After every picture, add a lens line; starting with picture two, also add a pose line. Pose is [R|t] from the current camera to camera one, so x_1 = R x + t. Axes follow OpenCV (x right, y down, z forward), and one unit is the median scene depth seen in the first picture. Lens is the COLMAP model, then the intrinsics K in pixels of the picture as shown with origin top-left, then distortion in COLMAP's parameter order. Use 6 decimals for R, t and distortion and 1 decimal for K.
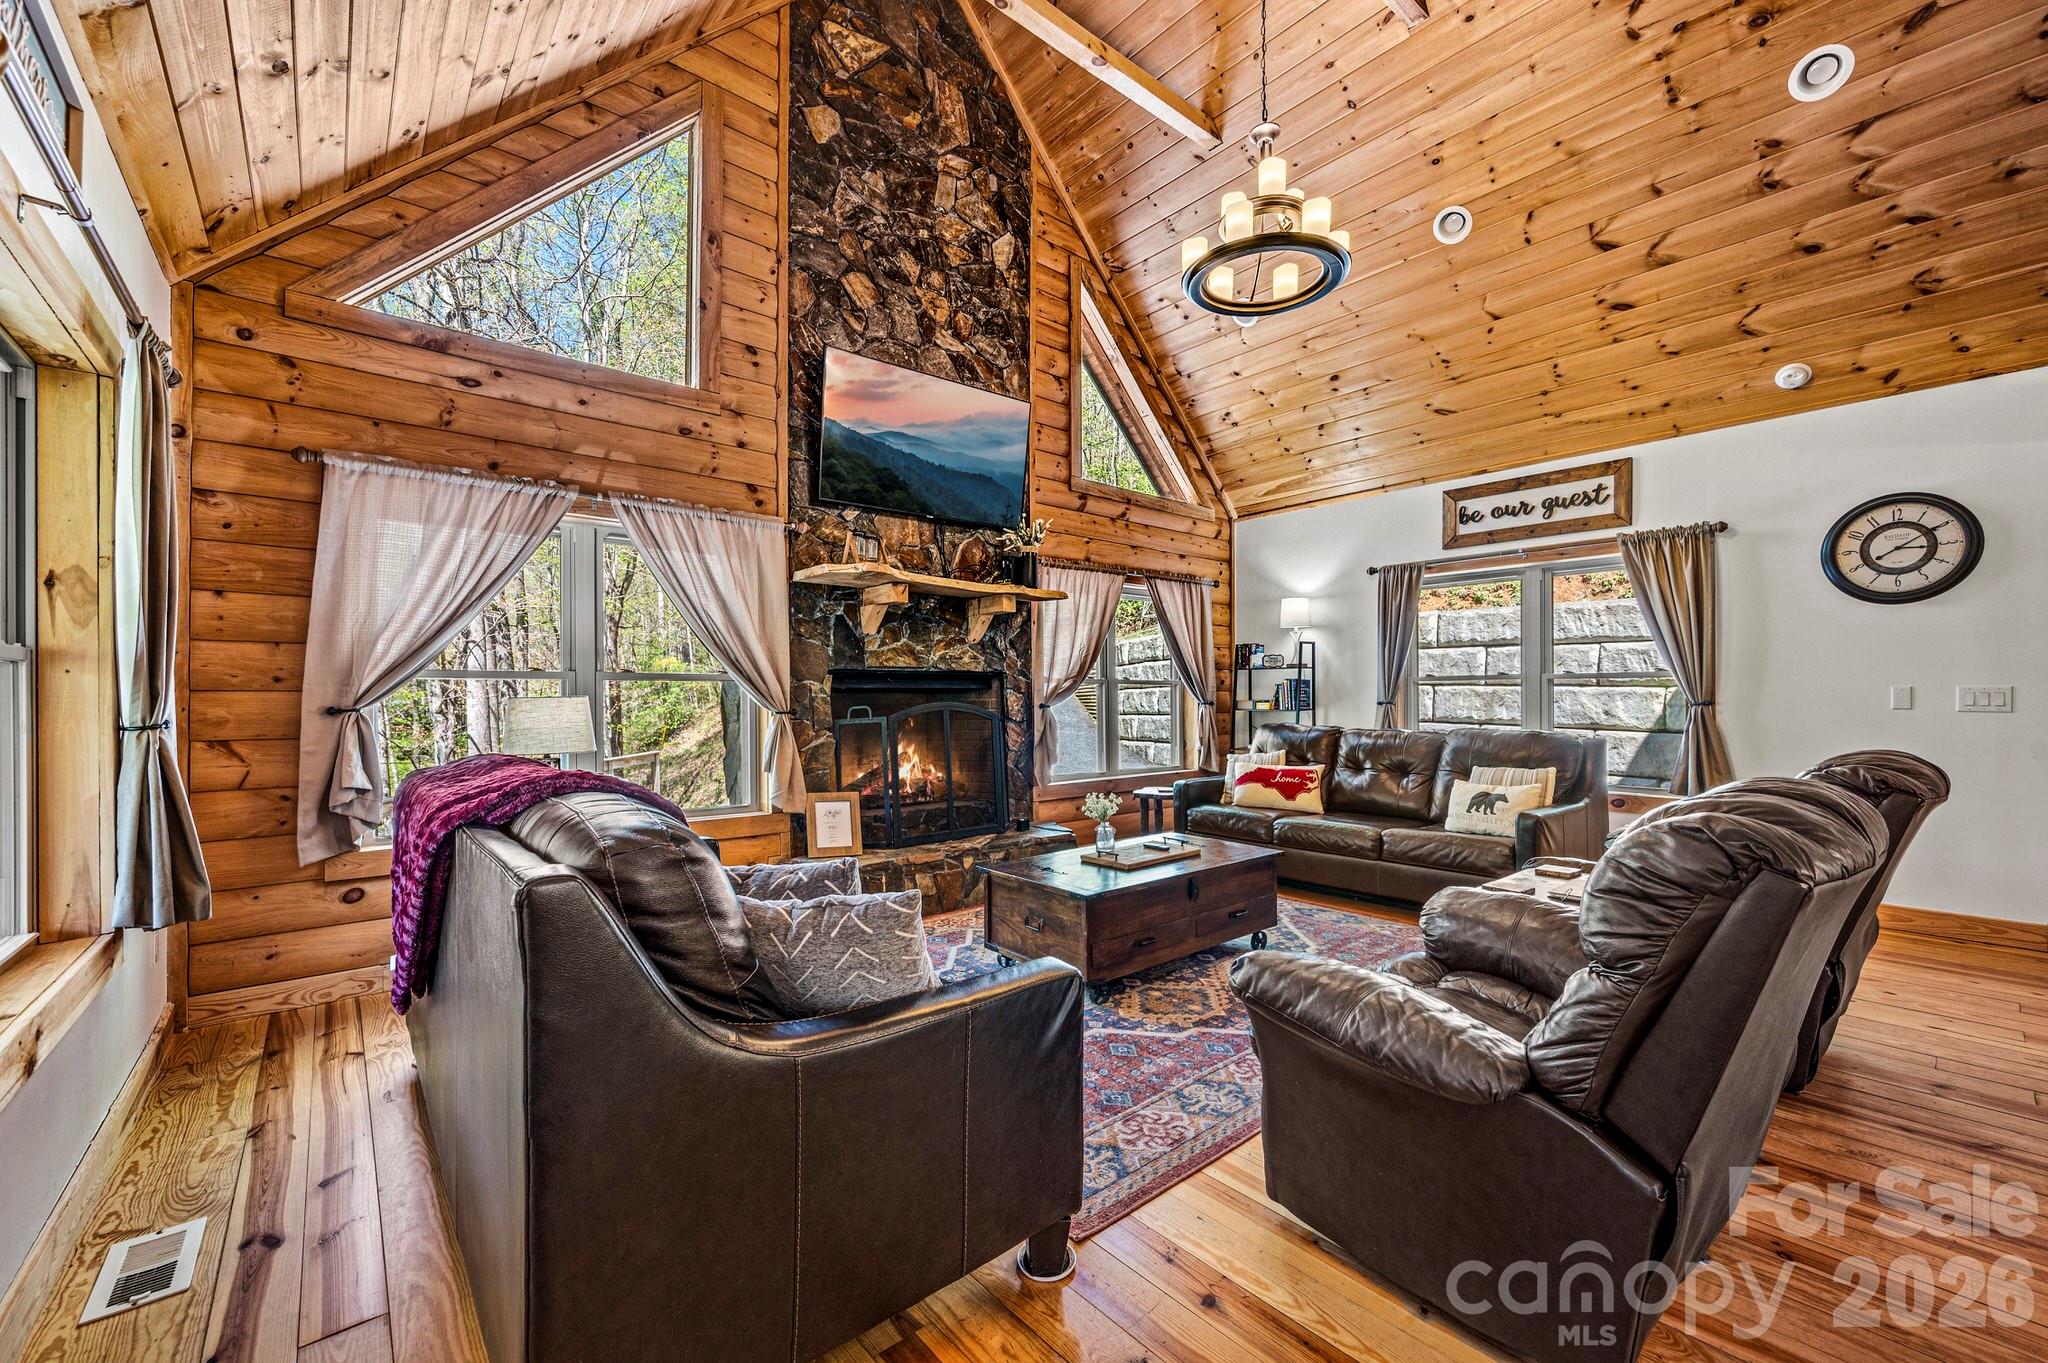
lens RADIAL K [[819.7, 0, 1027.3], [0, 819.7, 694.6], [0, 0, 1]] dist [-0.001174, -0.000150]
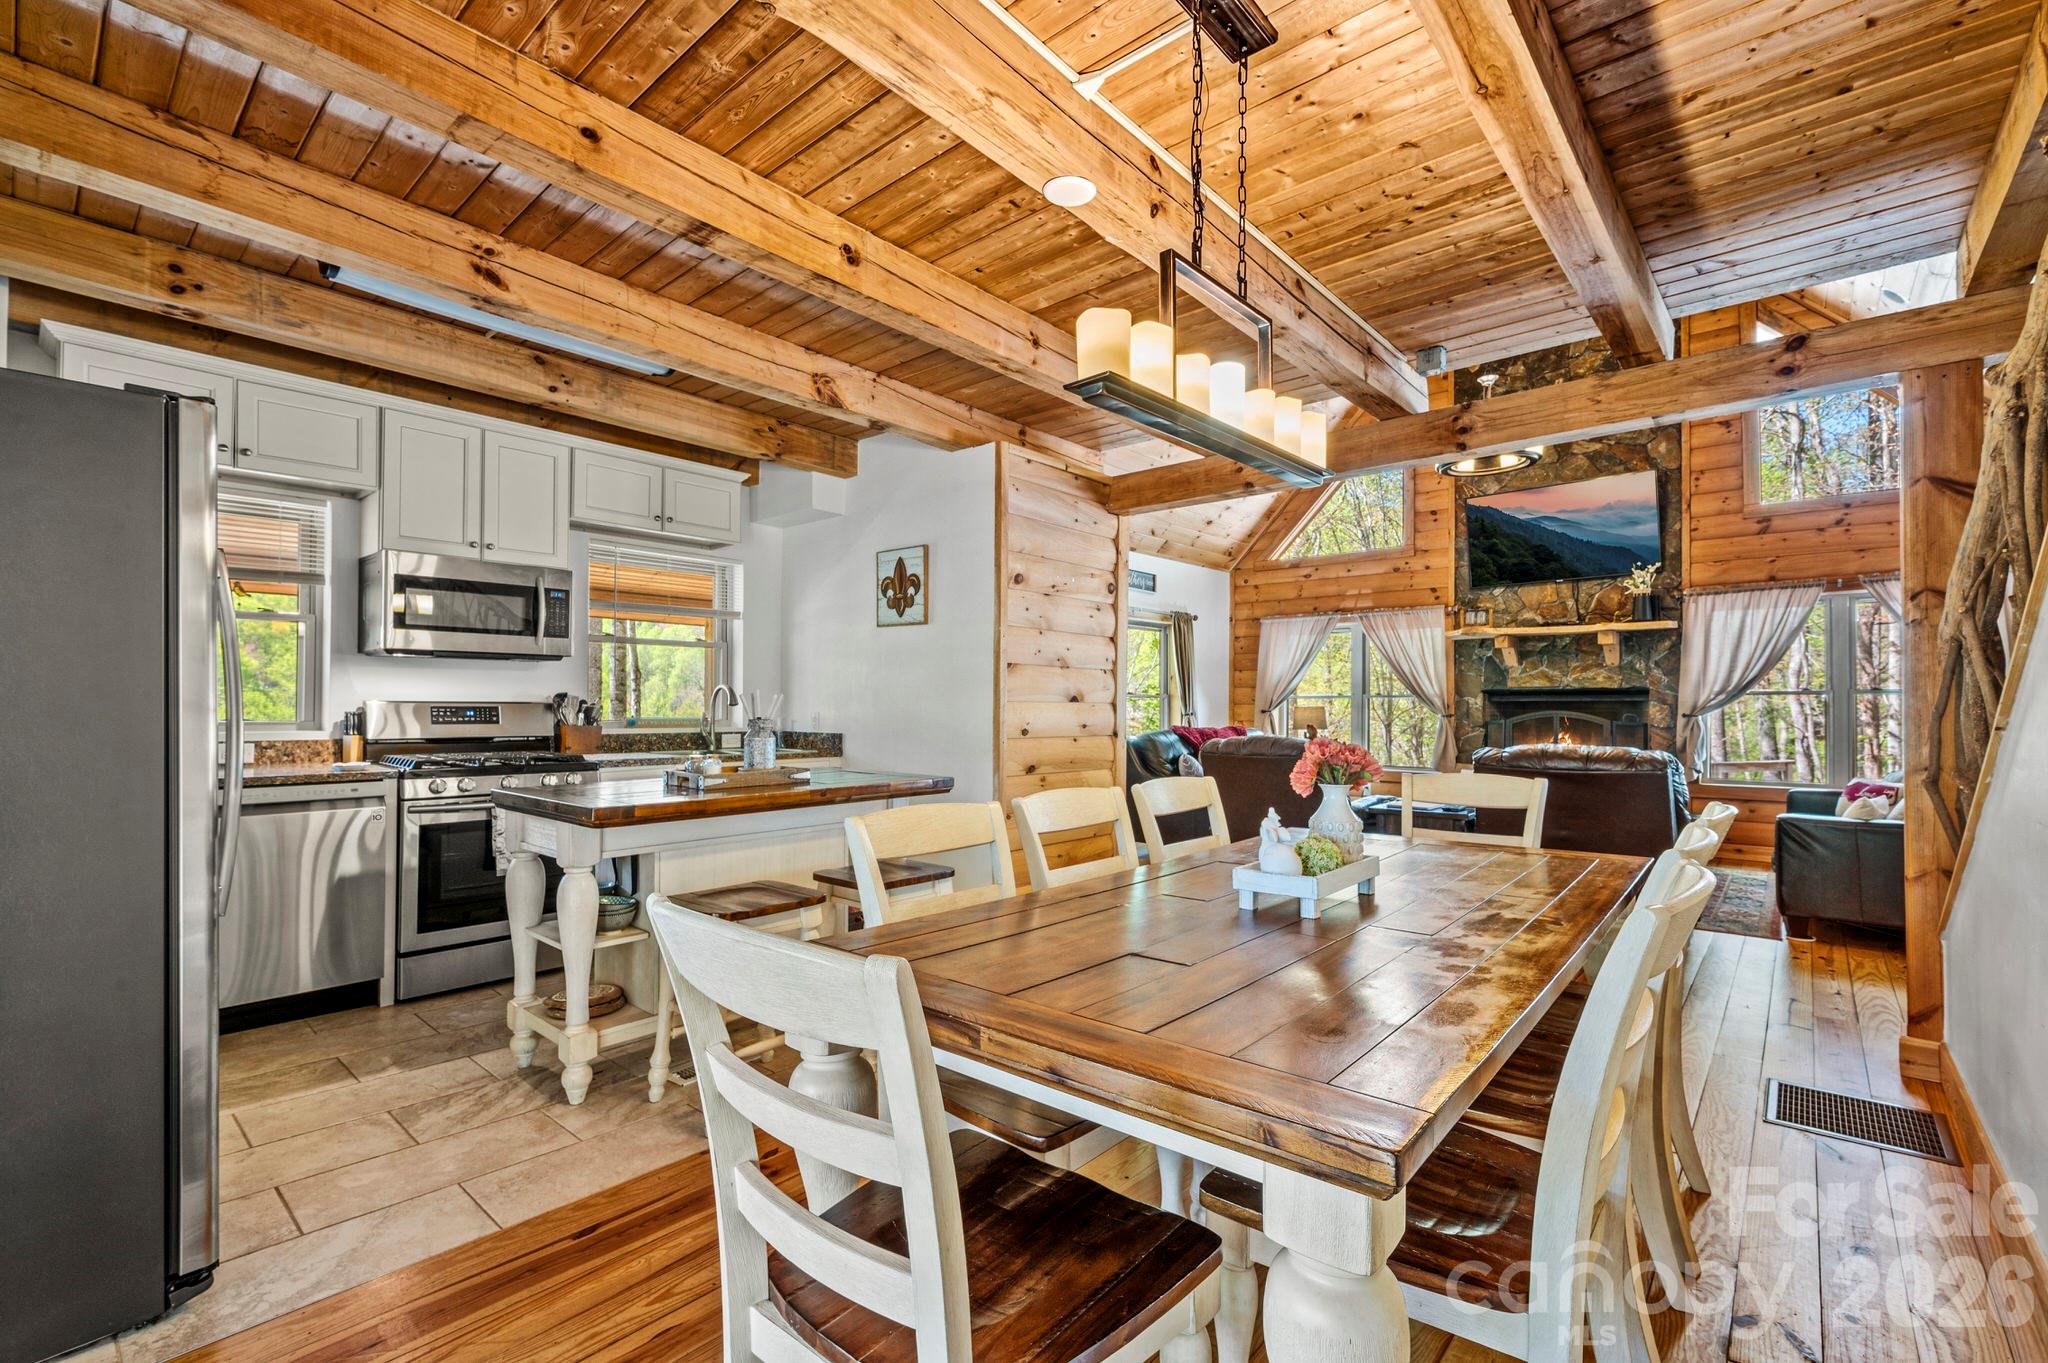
lens RADIAL K [[892.6, 0, 1031.7], [0, 892.6, 691.0], [0, 0, 1]] dist [0.001269, -0.000481]
pose [[0.144921, -0.013126, -0.989356, 1.247258], [0.002667, 0.999914, -0.012876, -0.007692], [0.989440, -0.000772, 0.144943, -0.128548]]
